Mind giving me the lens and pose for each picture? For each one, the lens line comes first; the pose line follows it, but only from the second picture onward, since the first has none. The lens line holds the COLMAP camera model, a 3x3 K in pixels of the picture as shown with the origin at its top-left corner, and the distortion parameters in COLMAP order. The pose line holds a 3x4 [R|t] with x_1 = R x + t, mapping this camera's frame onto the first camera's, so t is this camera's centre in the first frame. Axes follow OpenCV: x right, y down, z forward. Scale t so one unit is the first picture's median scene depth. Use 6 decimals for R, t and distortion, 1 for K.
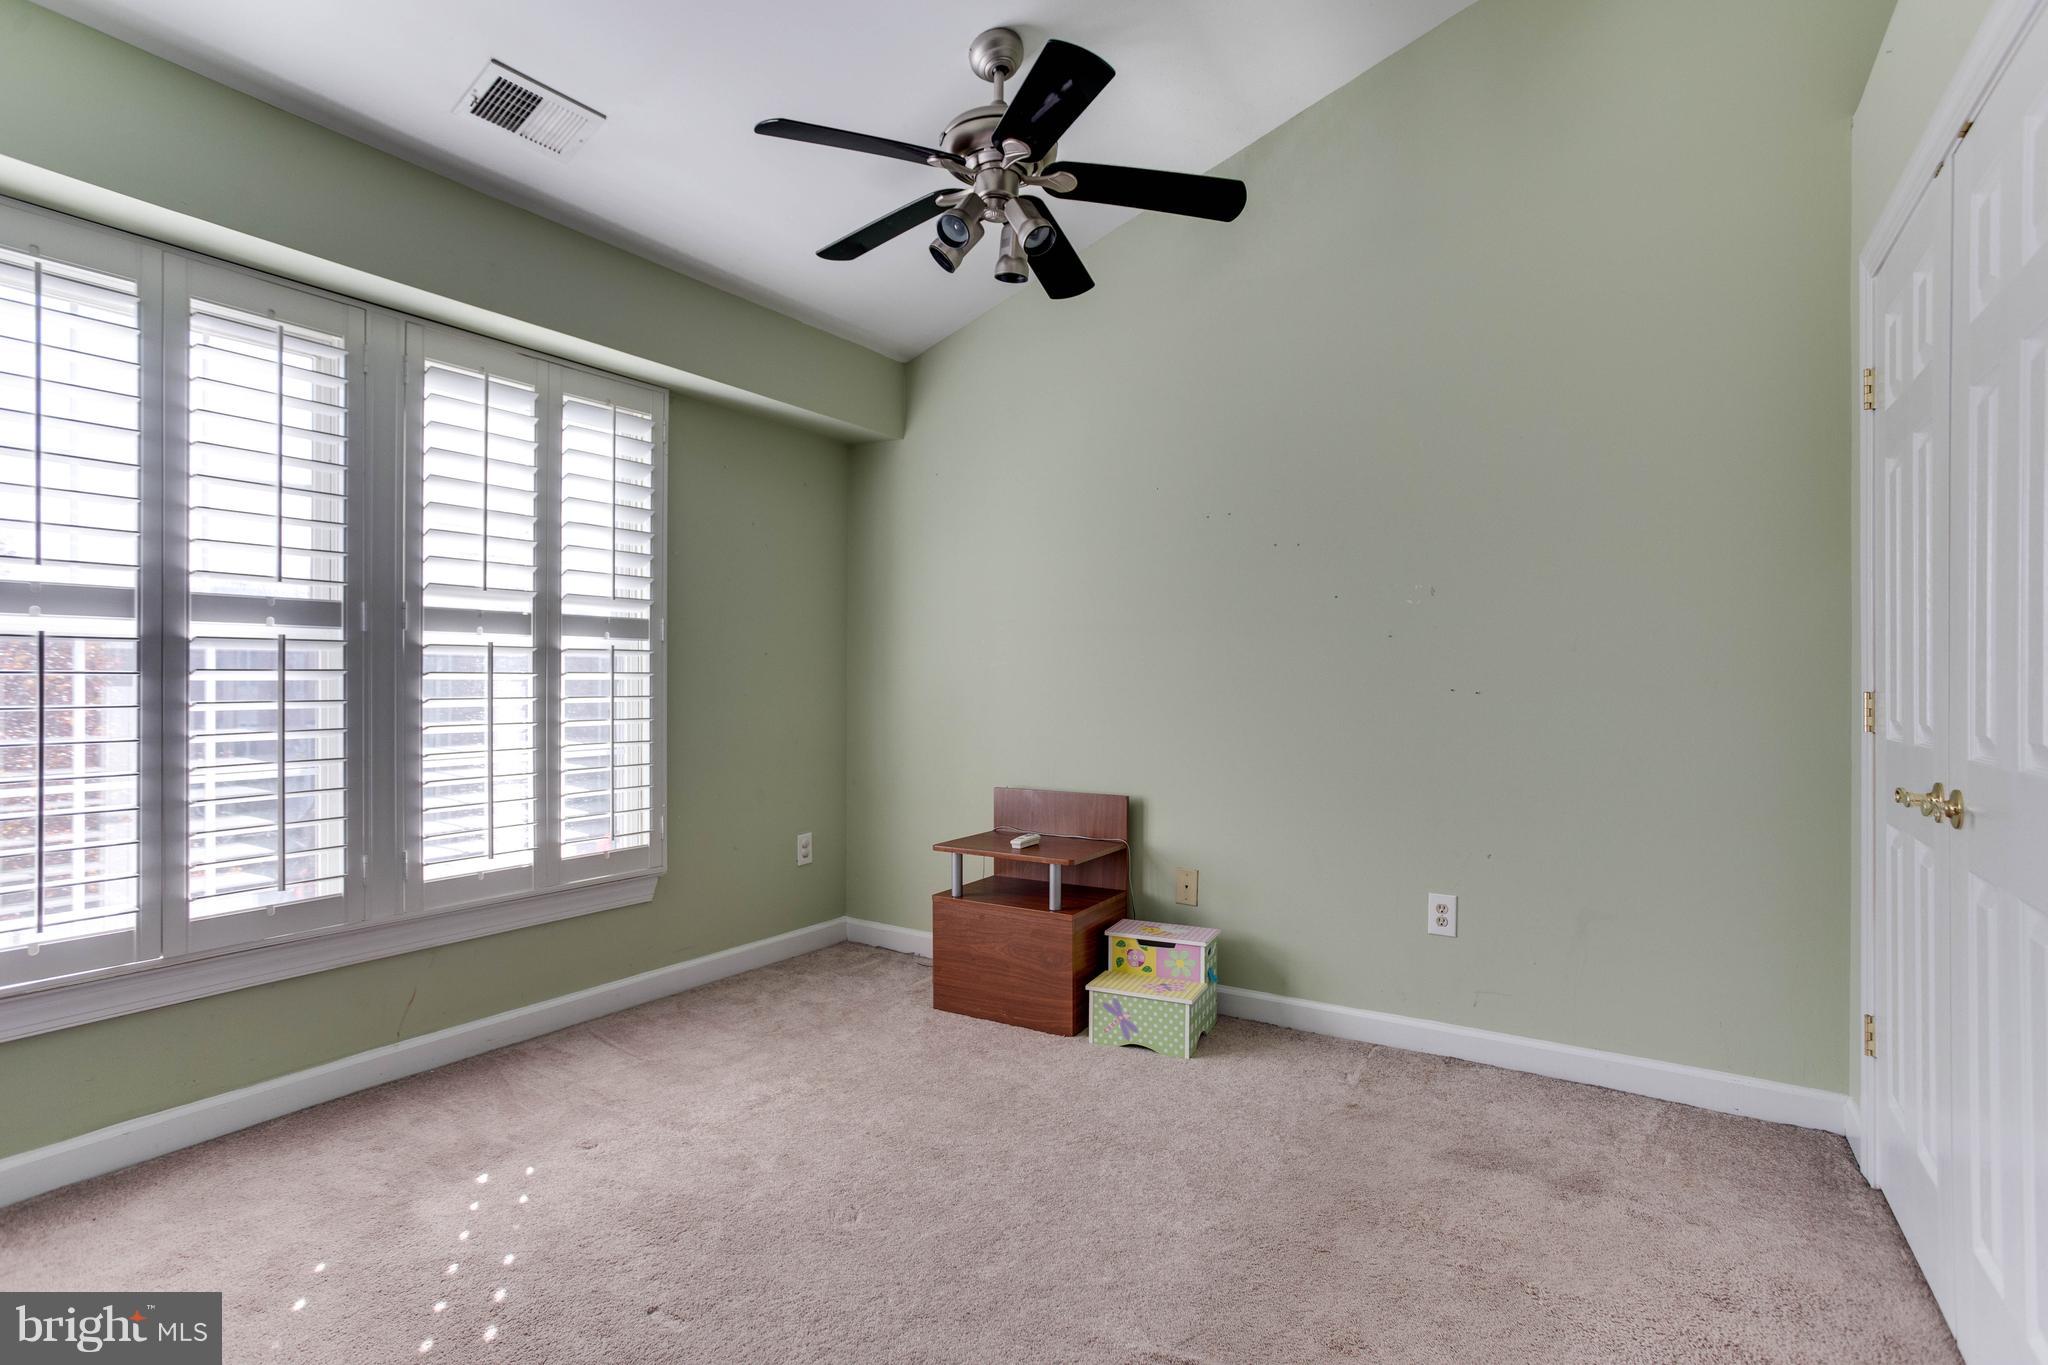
lens RADIAL K [[1010.0, 0, 1039.6], [0, 1010.0, 675.1], [0, 0, 1]] dist [-0.015259, 0.011347]
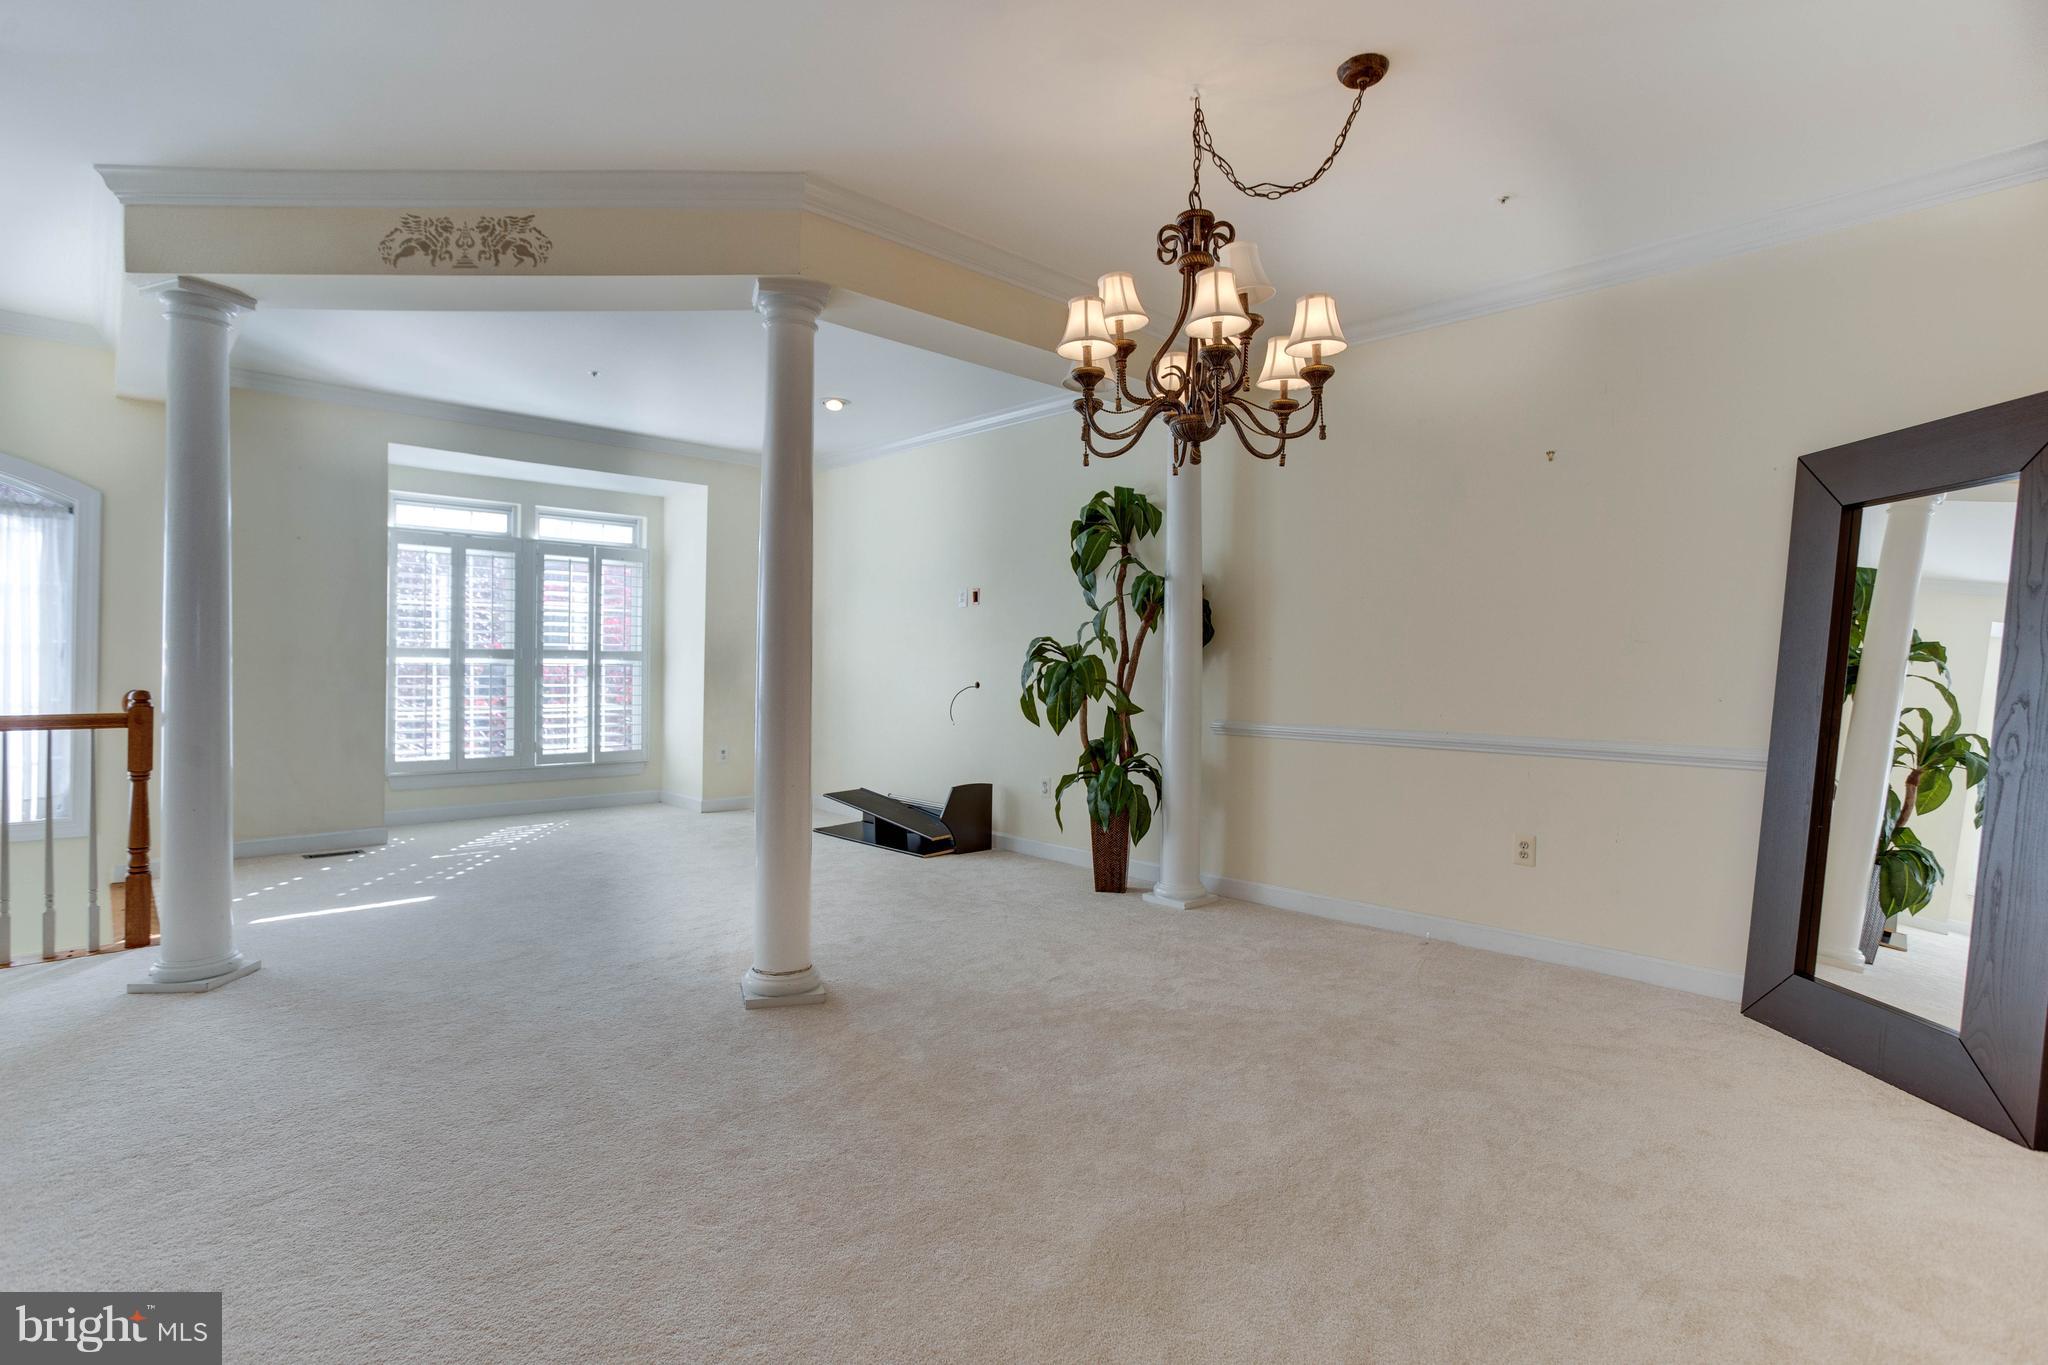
lens RADIAL K [[1010.0, 0, 1005.7], [0, 1010.0, 674.4], [0, 0, 1]] dist [-0.015259, 0.011347]
pose [[0.959834, 0.015671, -0.280131, 1.479903], [-0.010820, 0.999764, 0.018853, -0.077951], [0.280361, -0.015065, 0.959776, -1.369323]]
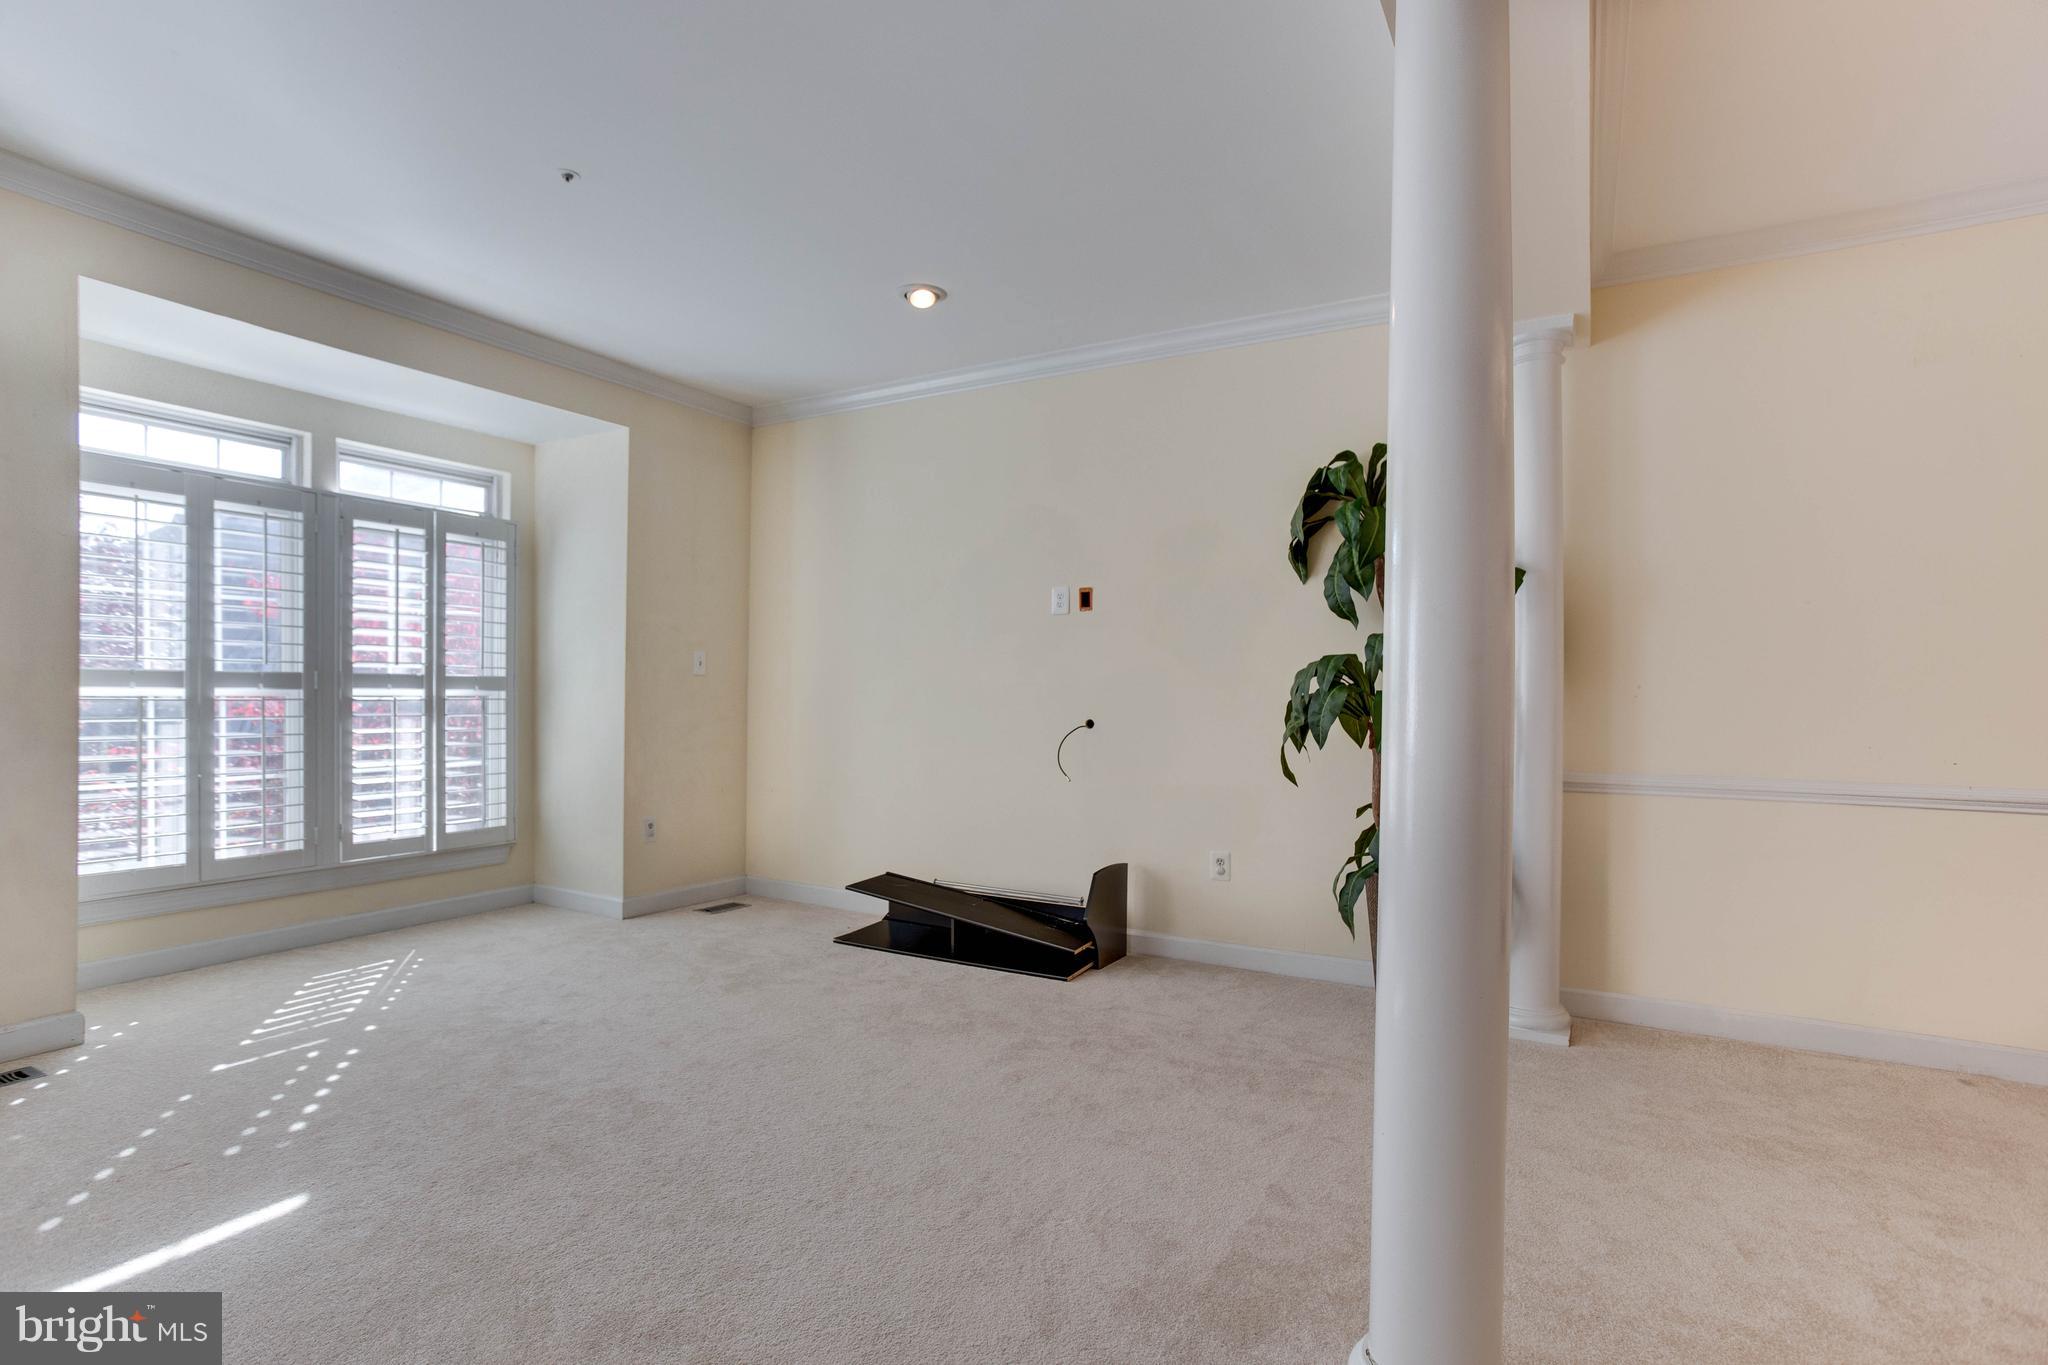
lens RADIAL K [[1010.0, 0, 1018.2], [0, 1010.0, 703.6], [0, 0, 1]] dist [-0.015259, 0.011347]
pose [[0.999893, 0.008335, 0.012007, 0.503128], [-0.008520, 0.999844, 0.015467, -0.063620], [-0.011876, -0.015568, 0.999808, -0.724643]]
